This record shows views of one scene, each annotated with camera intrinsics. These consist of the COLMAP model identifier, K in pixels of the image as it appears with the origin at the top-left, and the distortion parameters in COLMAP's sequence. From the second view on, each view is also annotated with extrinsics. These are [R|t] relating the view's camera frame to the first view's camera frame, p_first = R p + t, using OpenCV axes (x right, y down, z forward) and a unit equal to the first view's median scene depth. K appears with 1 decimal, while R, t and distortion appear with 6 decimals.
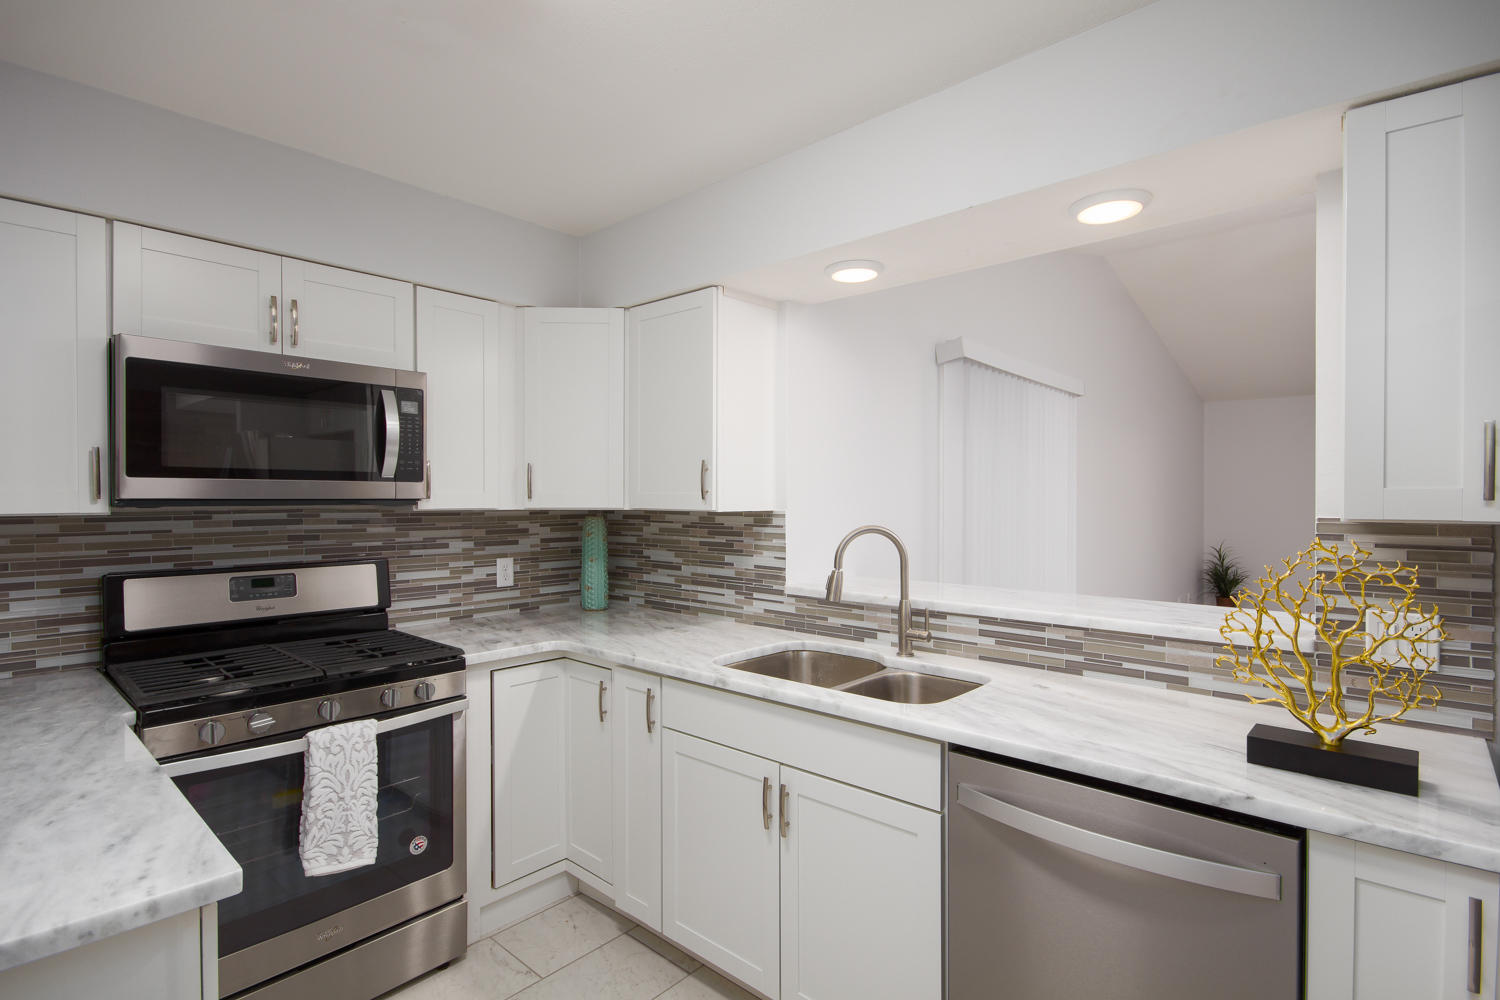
lens RADIAL K [[726.5, 0, 773.1], [0, 726.5, 506.9], [0, 0, 1]] dist [0.015656, -0.010011]
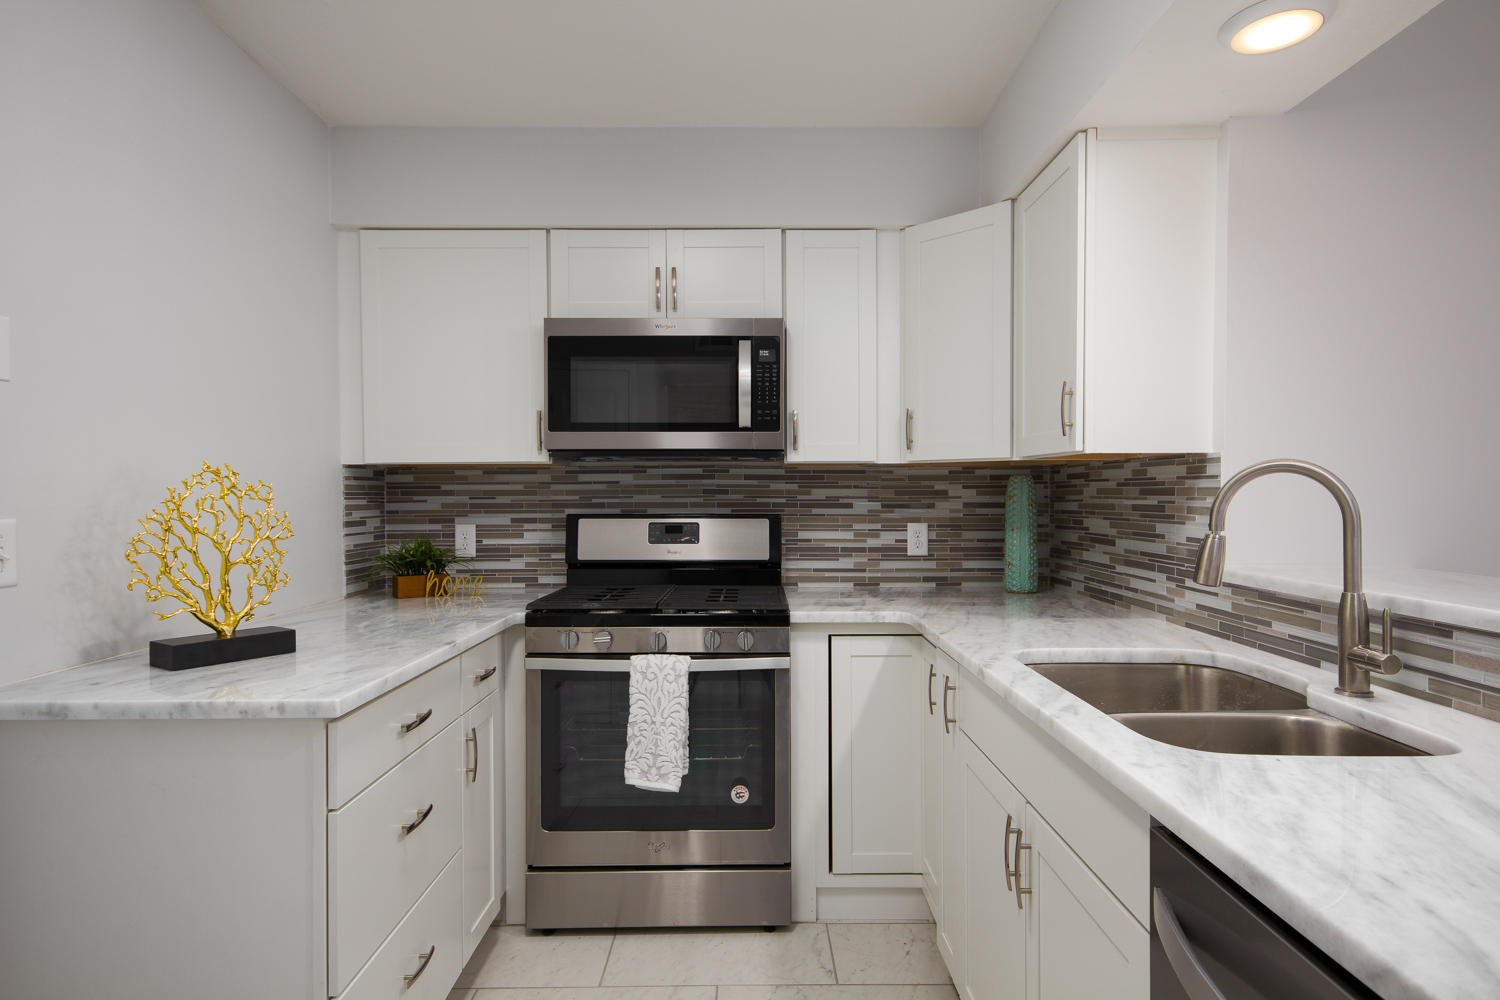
lens RADIAL K [[845.1, 0, 751.9], [0, 845.1, 512.2], [0, 0, 1]] dist [0.001261, 0.000468]
pose [[0.665549, 0.014241, -0.746219, 0.321693], [-0.006105, 0.999888, 0.013637, 0.055435], [0.746329, -0.004521, 0.665561, 0.214394]]
